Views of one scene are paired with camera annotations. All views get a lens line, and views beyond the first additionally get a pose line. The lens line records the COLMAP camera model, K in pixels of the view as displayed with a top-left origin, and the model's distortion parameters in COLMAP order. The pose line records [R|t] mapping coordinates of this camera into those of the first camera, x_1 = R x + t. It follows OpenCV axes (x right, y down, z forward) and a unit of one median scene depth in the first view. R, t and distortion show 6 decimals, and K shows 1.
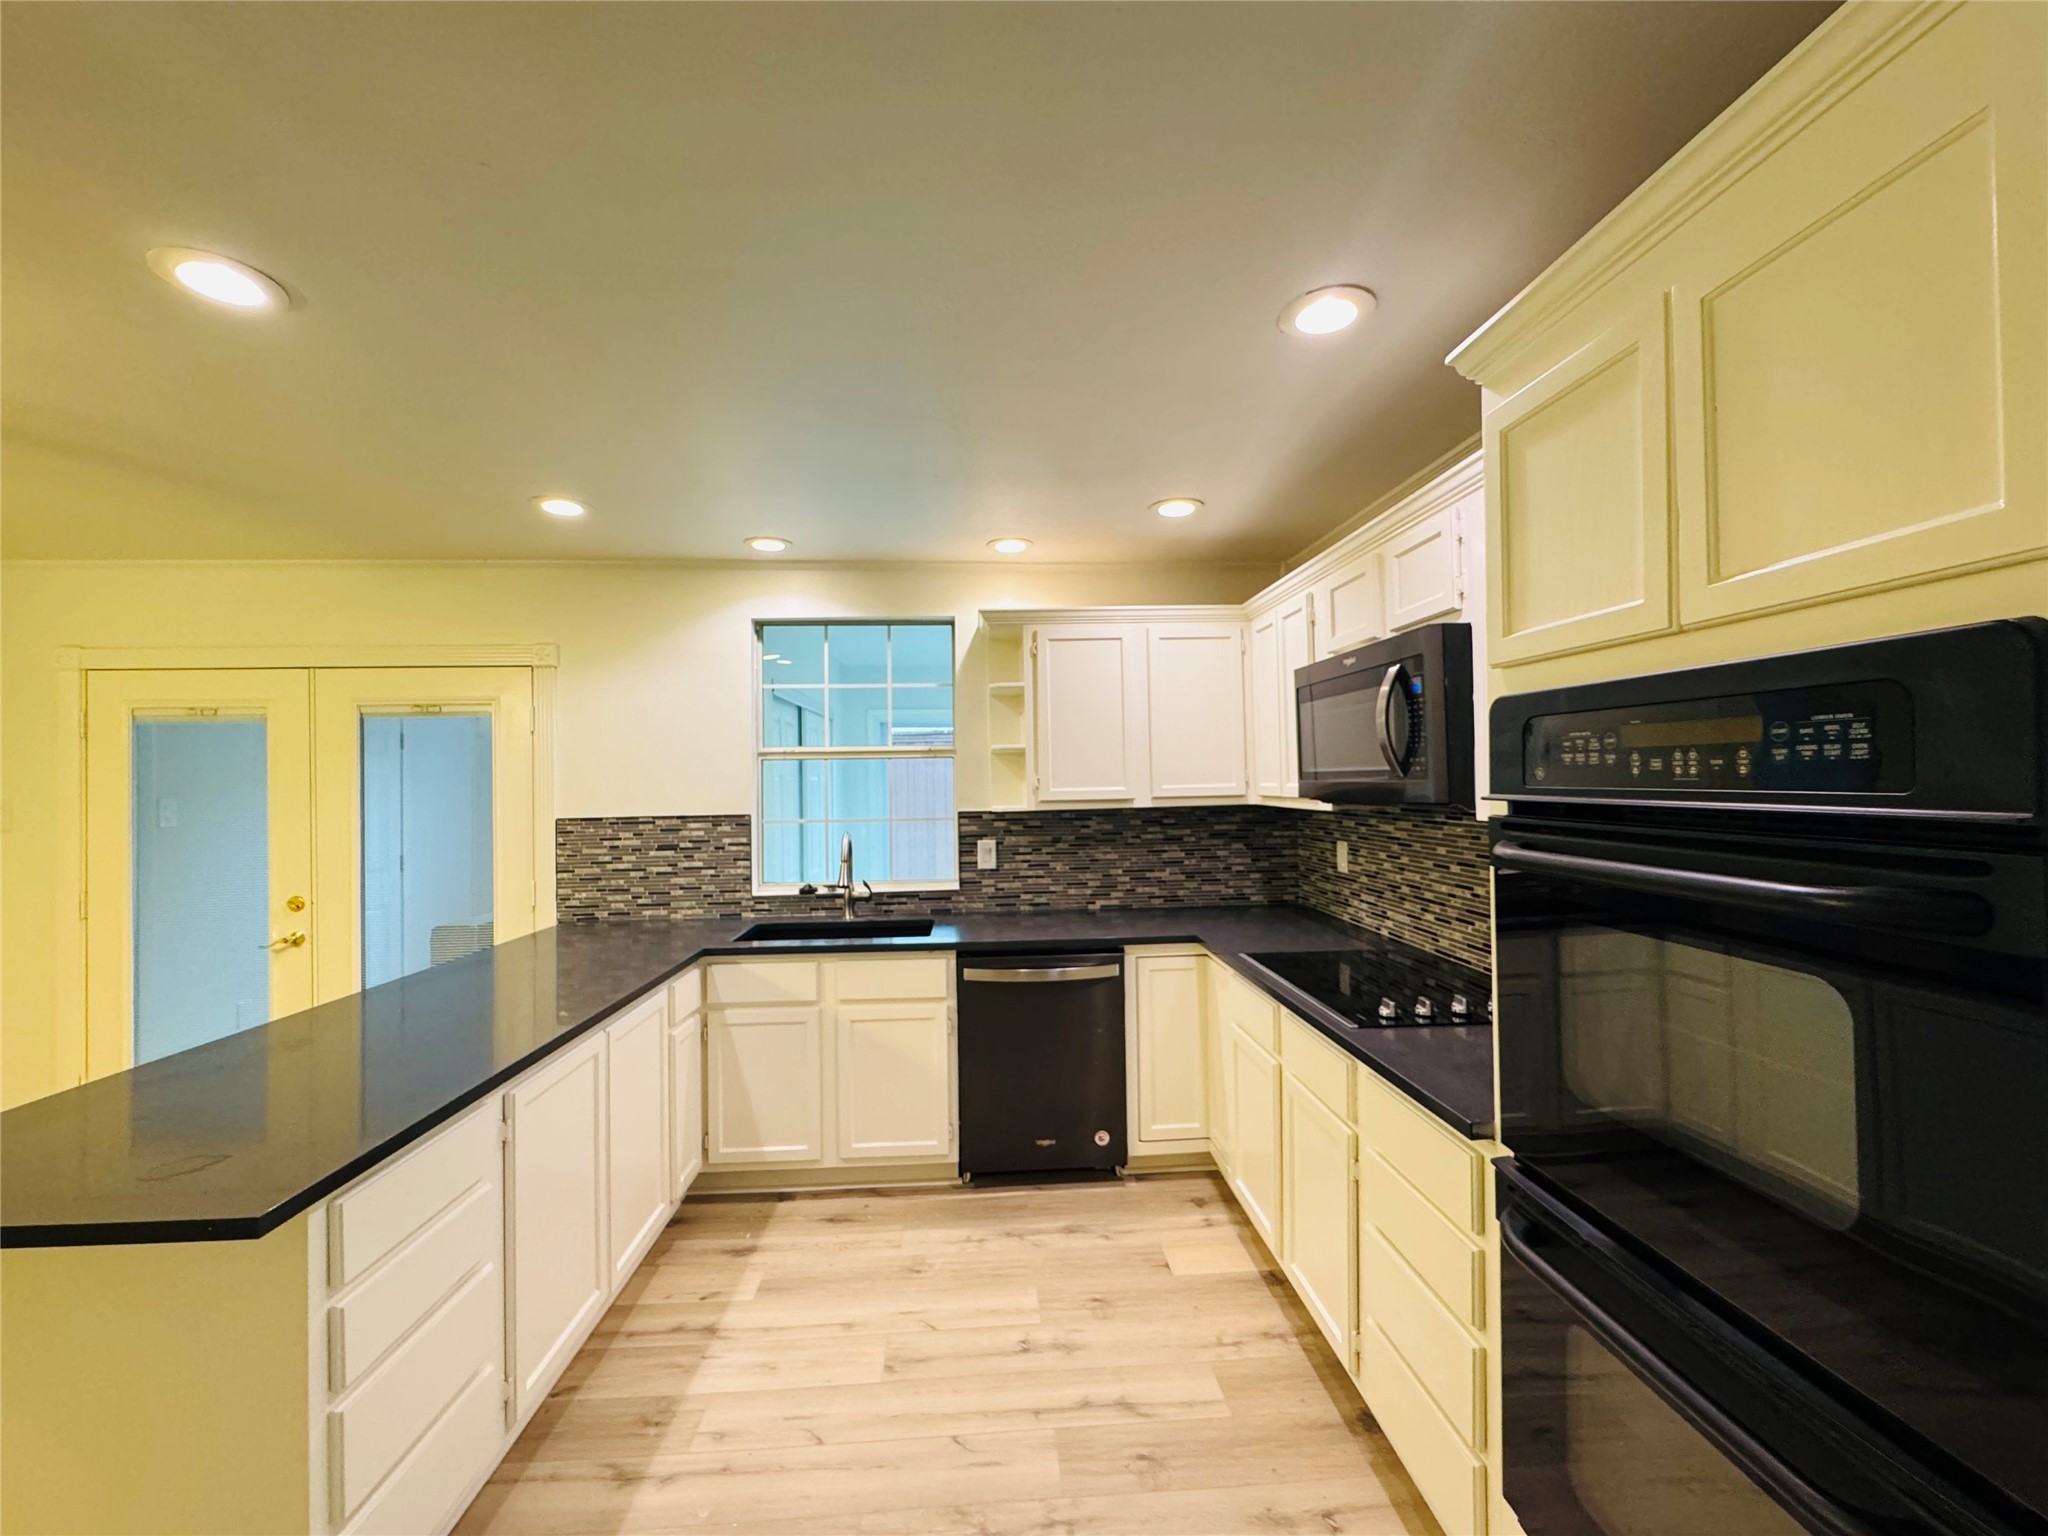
lens RADIAL K [[842.0, 0, 1022.7], [0, 842.0, 773.9], [0, 0, 1]] dist [-0.002685, -0.000124]
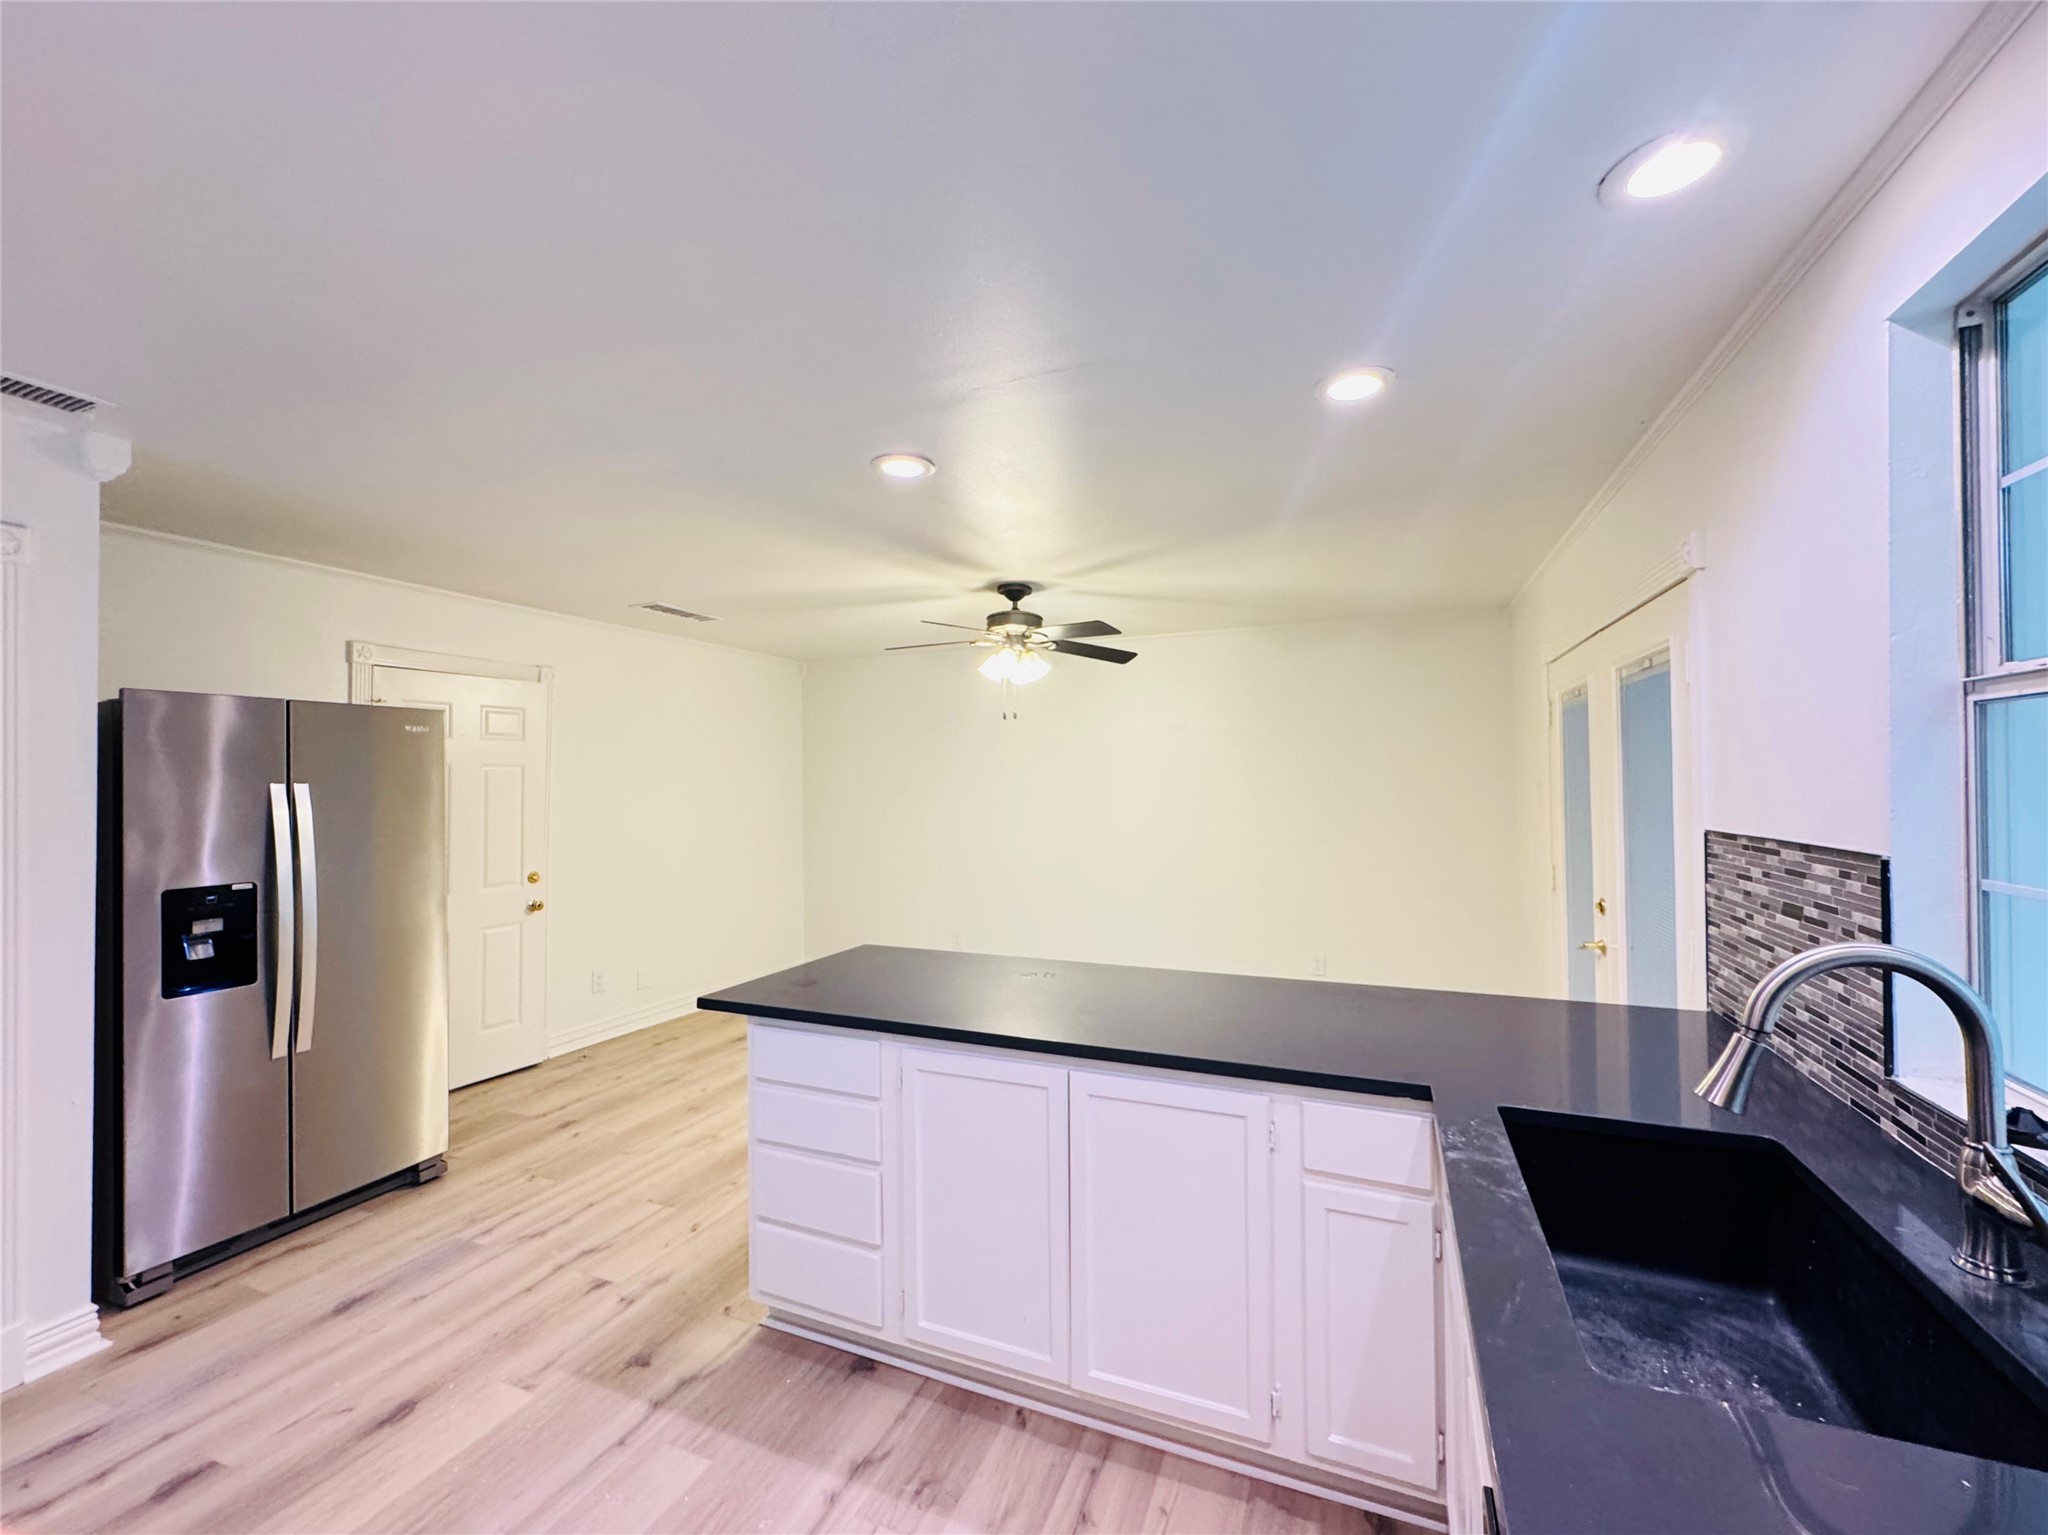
lens RADIAL K [[842.0, 0, 1018.5], [0, 842.0, 769.9], [0, 0, 1]] dist [-0.002685, -0.000124]
pose [[-0.445411, 0.007500, -0.895295, 0.266815], [0.022255, 0.999749, -0.002697, 0.004489], [0.895050, -0.021126, -0.445466, 1.273905]]
